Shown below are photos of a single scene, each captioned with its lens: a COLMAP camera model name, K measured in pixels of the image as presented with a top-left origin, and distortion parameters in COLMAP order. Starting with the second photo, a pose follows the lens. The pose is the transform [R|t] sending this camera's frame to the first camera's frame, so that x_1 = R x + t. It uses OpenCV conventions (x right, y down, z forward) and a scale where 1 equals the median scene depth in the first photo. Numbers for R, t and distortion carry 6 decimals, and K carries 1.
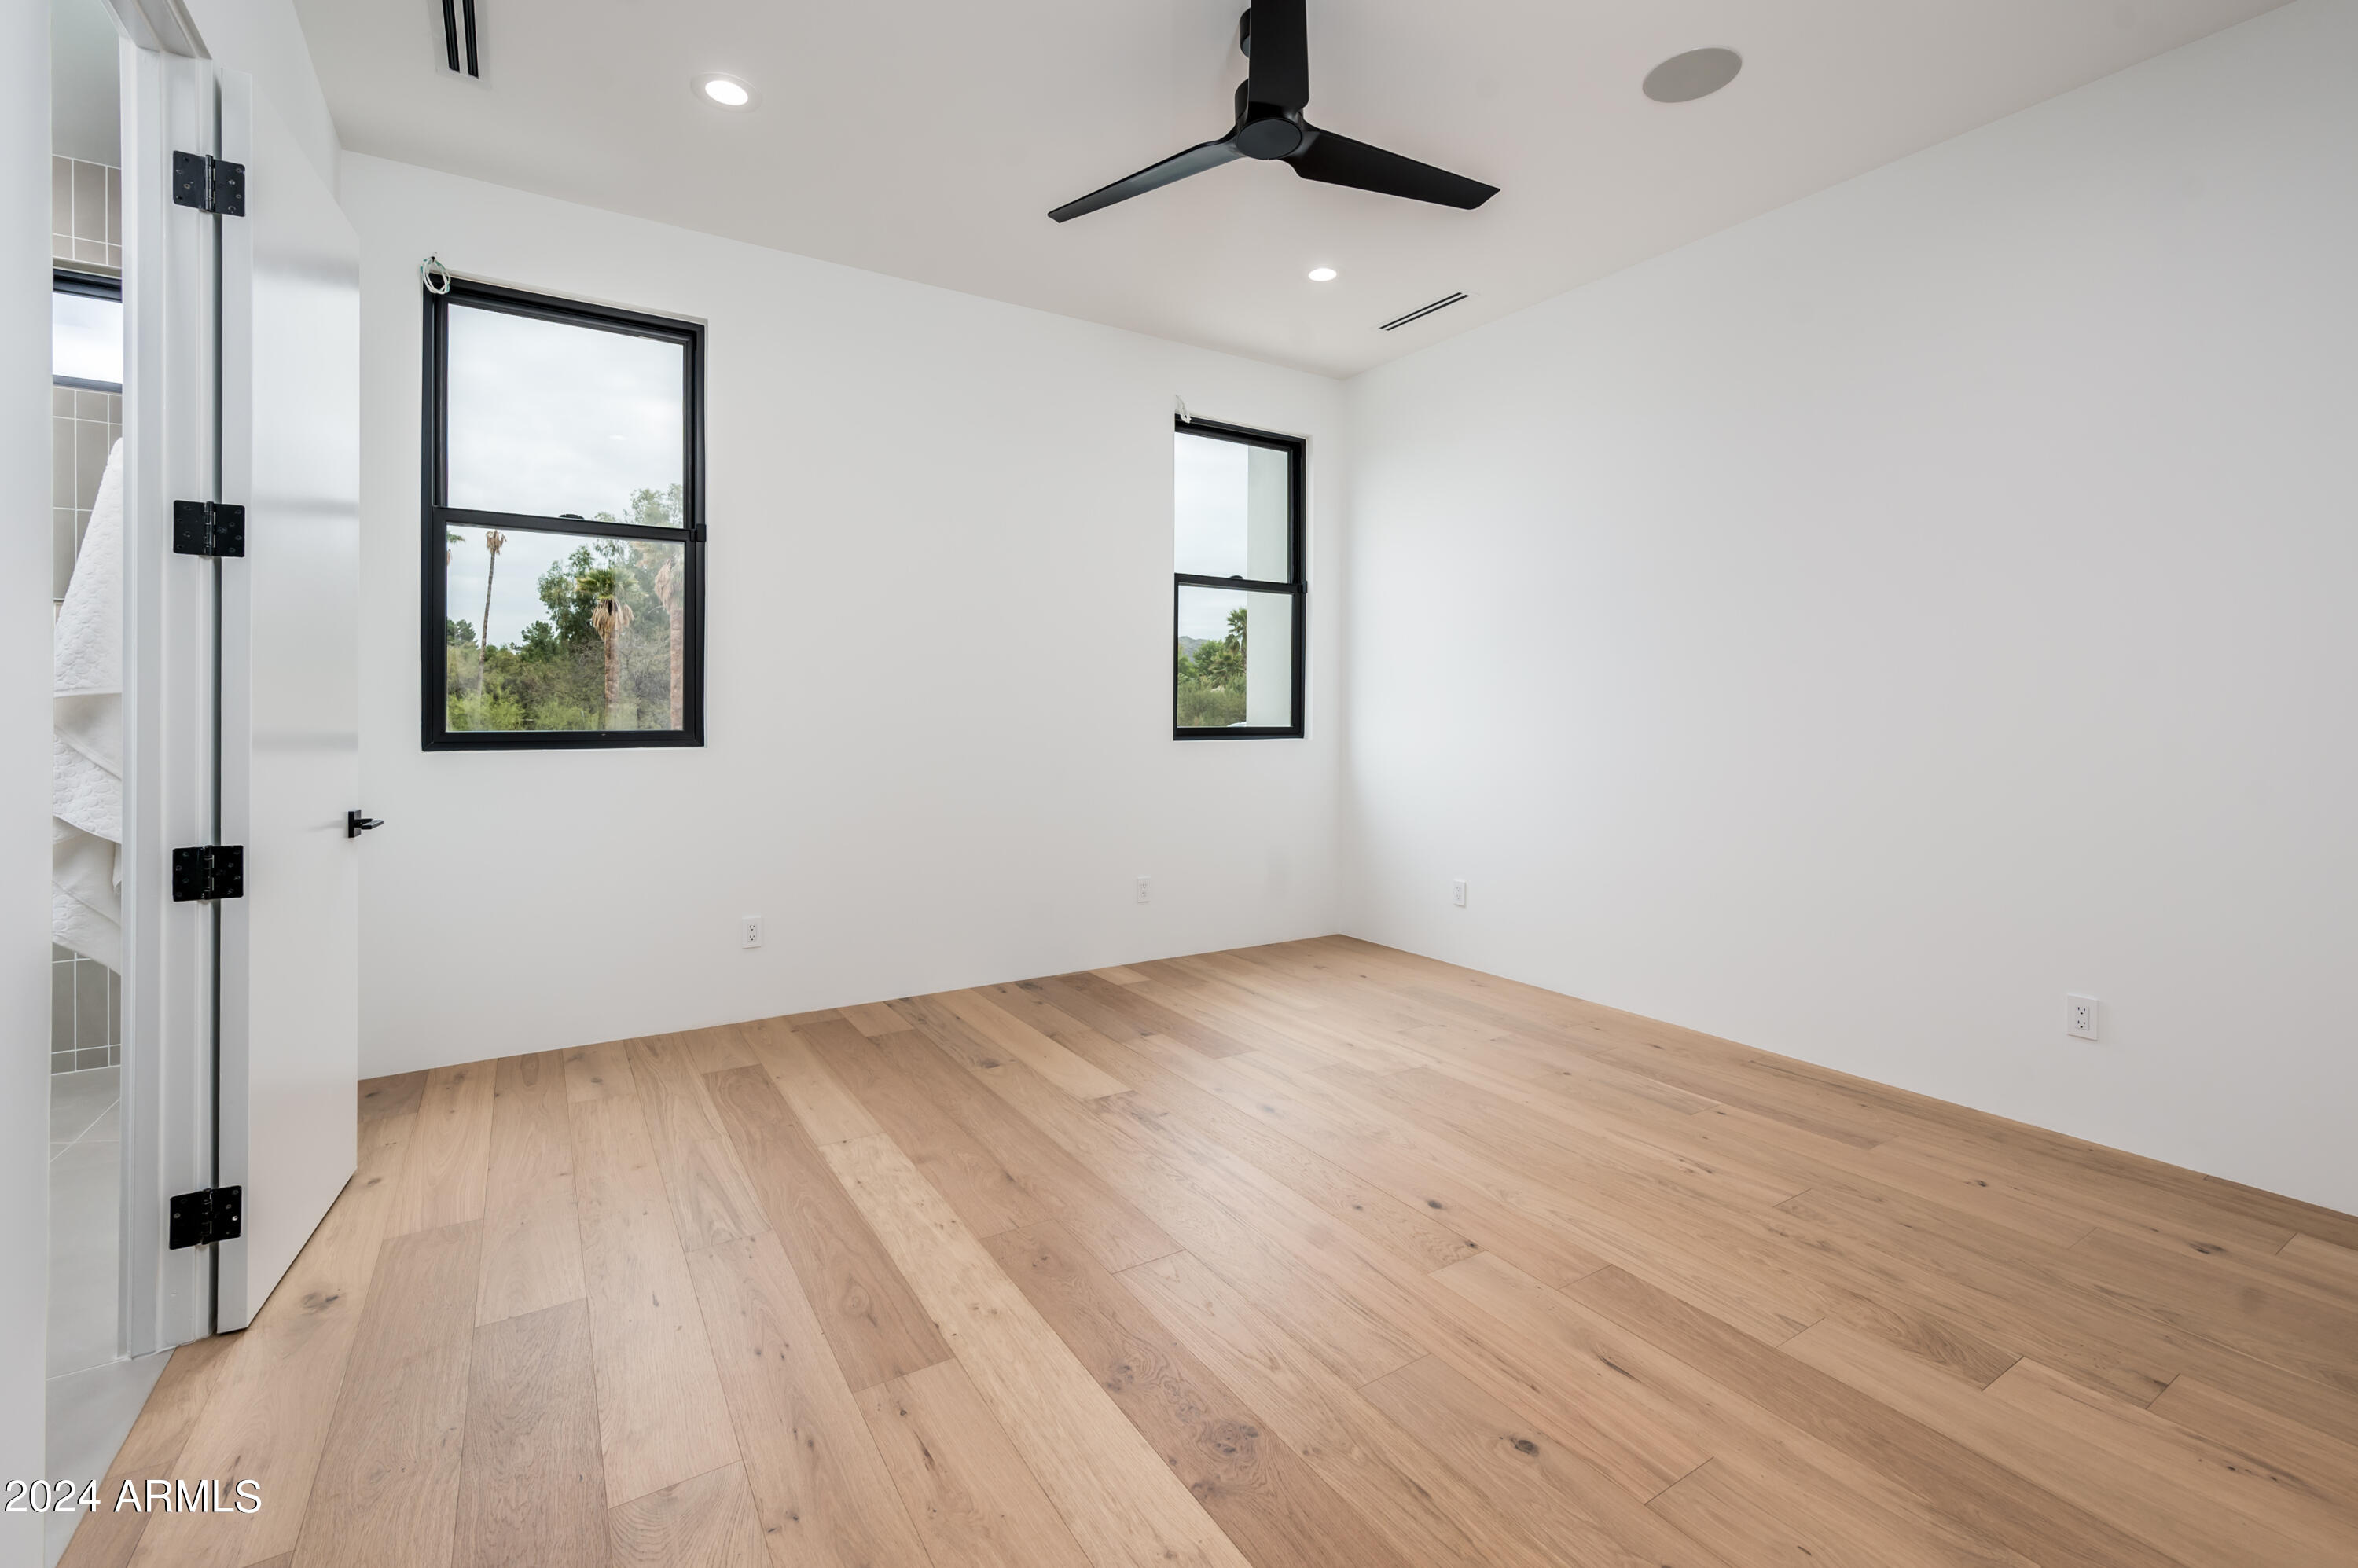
lens RADIAL K [[1023.9, 0, 1170.7], [0, 1023.9, 714.3], [0, 0, 1]] dist [-0.001457, 0.000140]
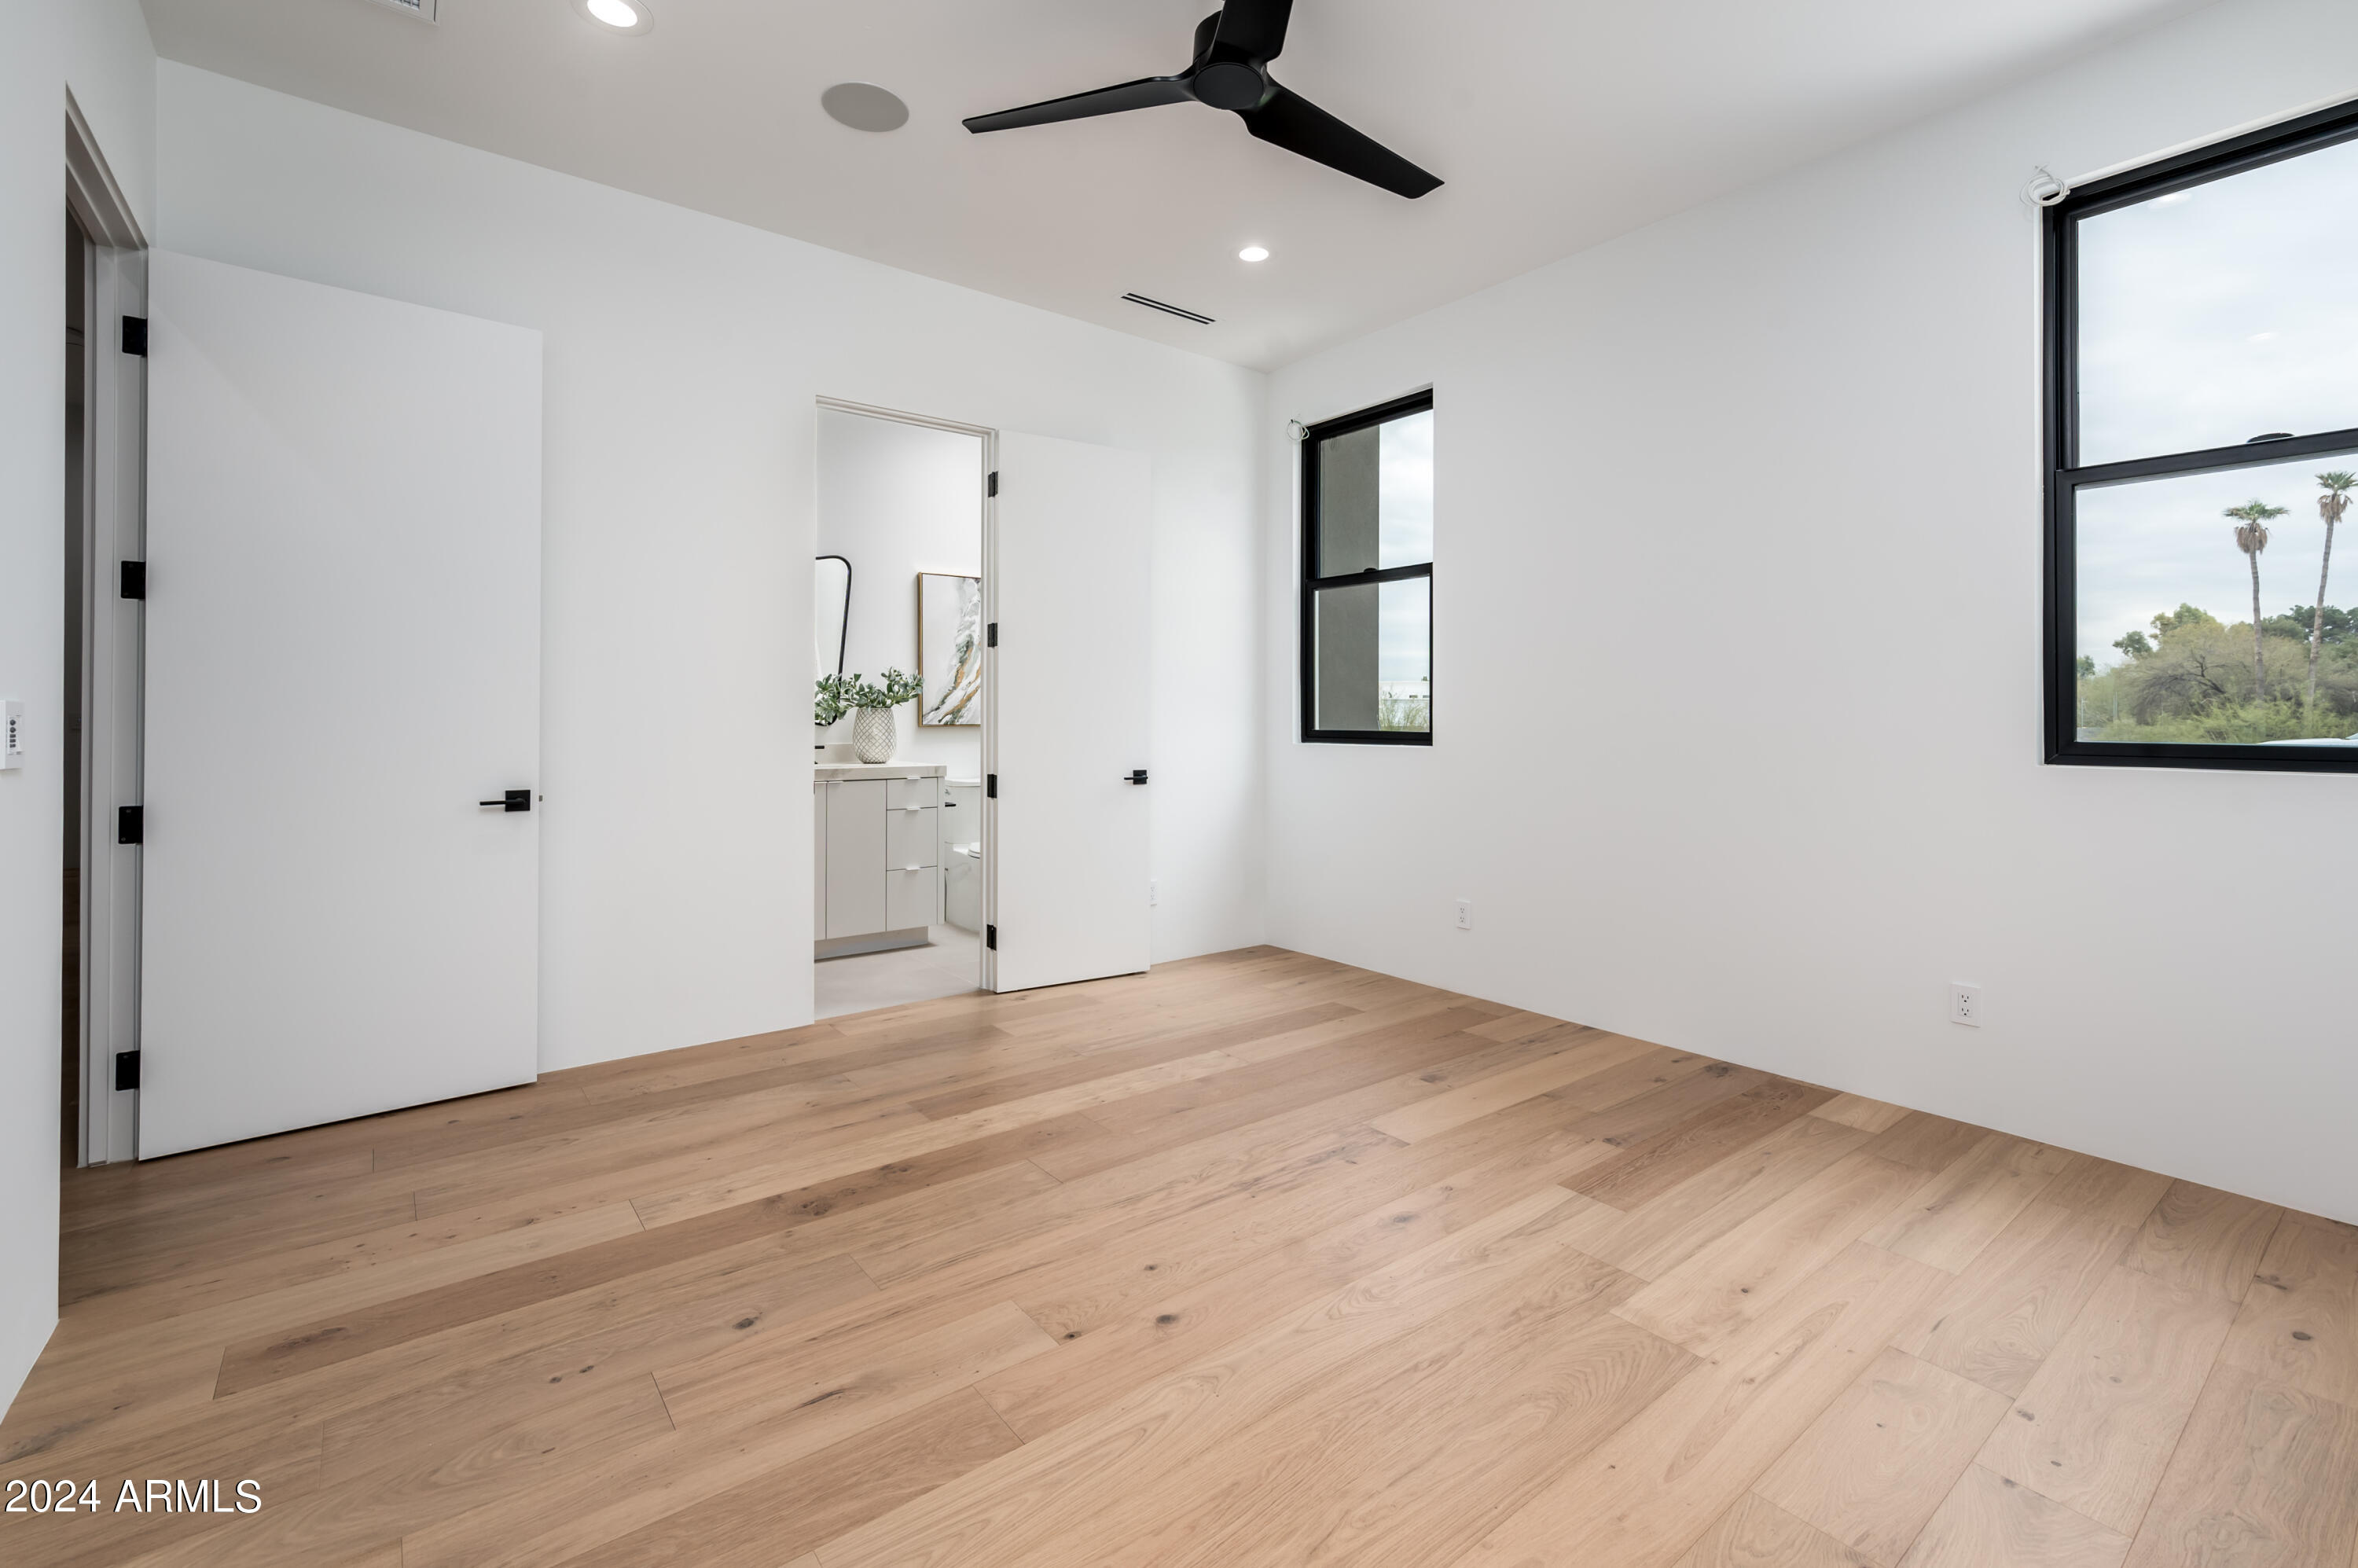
lens RADIAL K [[1023.9, 0, 1170.7], [0, 1023.9, 714.3], [0, 0, 1]] dist [-0.001457, 0.000140]
pose [[0.093841, -0.006519, -0.995566, 1.015025], [-0.003918, 0.999968, -0.006917, 0.007528], [0.995579, 0.004550, 0.093813, 0.882158]]
